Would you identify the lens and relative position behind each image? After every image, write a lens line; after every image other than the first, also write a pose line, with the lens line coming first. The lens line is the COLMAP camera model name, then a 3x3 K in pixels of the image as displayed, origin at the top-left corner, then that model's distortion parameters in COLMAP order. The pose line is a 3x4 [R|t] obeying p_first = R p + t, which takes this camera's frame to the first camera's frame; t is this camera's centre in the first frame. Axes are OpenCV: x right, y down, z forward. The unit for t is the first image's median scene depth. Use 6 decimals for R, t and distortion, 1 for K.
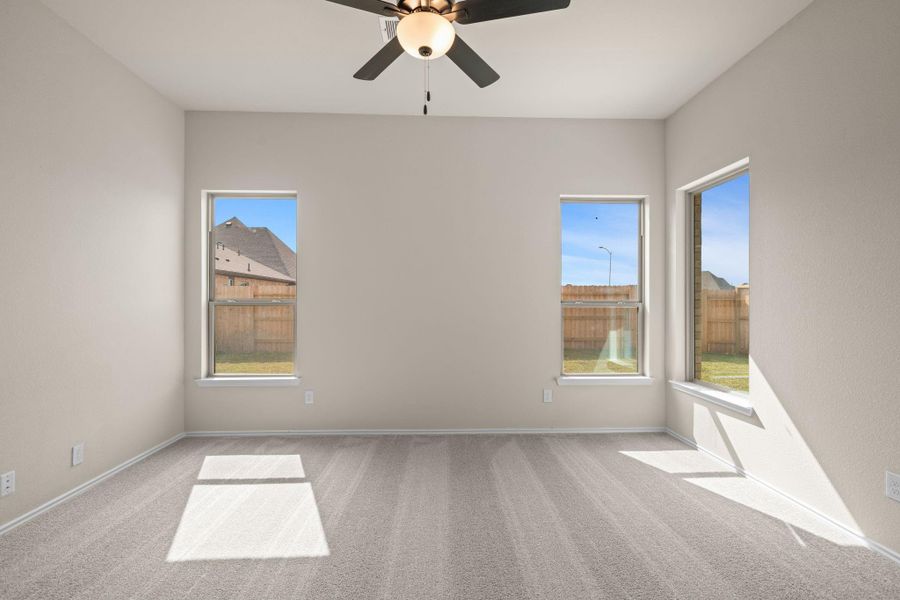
lens RADIAL K [[403.9, 0, 450.0], [0, 403.9, 300.0], [0, 0, 1]] dist [-0.000790, 0.000719]
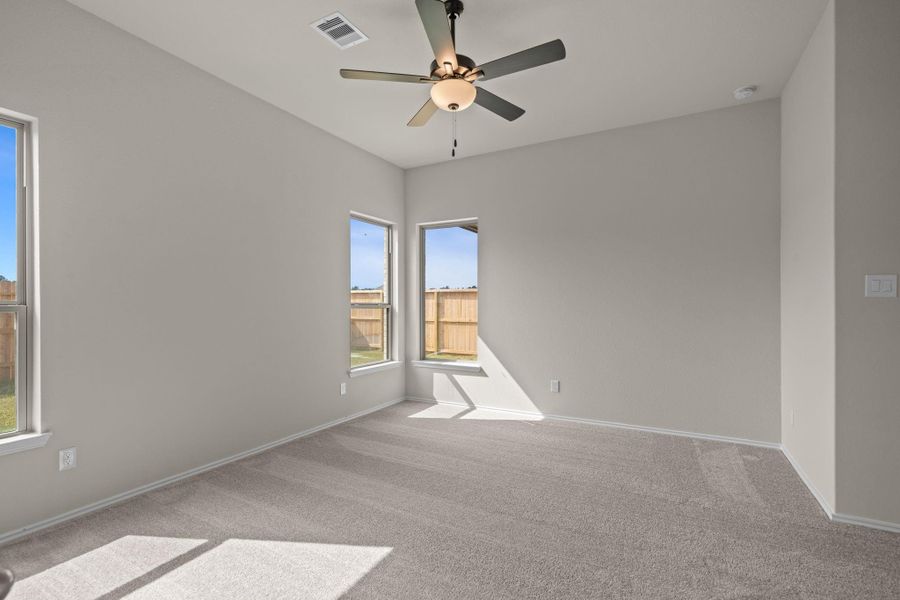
lens RADIAL K [[403.9, 0, 450.0], [0, 403.9, 300.0], [0, 0, 1]] dist [-0.000790, 0.000719]
pose [[0.516727, 0.007733, 0.856115, -0.627920], [-0.001548, 0.999966, -0.008098, 0.001951], [-0.856149, 0.002859, 0.516722, 0.191575]]
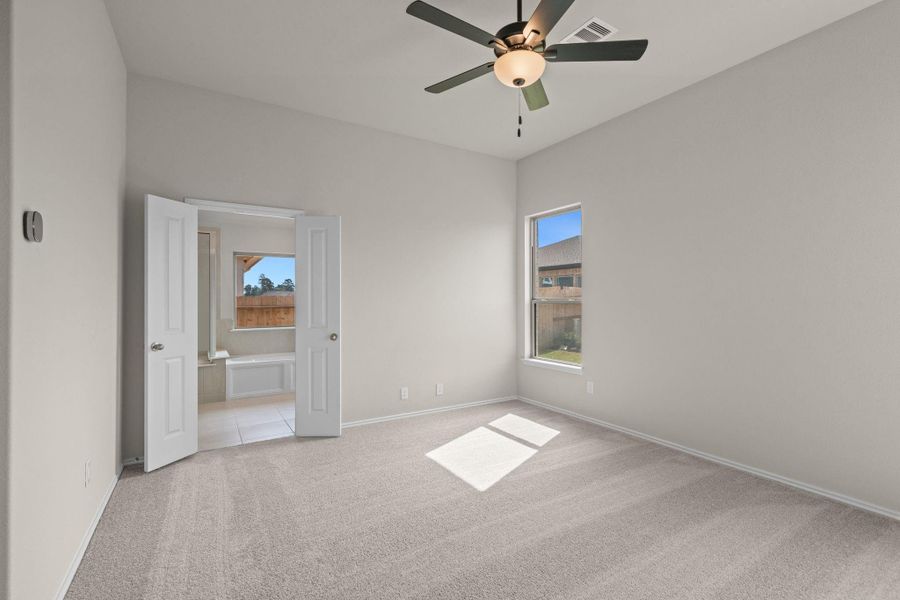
lens RADIAL K [[407.4, 0, 464.5], [0, 407.4, 297.8], [0, 0, 1]] dist [0.000924, 0.000587]
pose [[0.511583, -0.004943, -0.859220, 0.462482], [0.002112, 0.999988, -0.004495, 0.000853], [0.859231, 0.000485, 0.511587, 0.150224]]
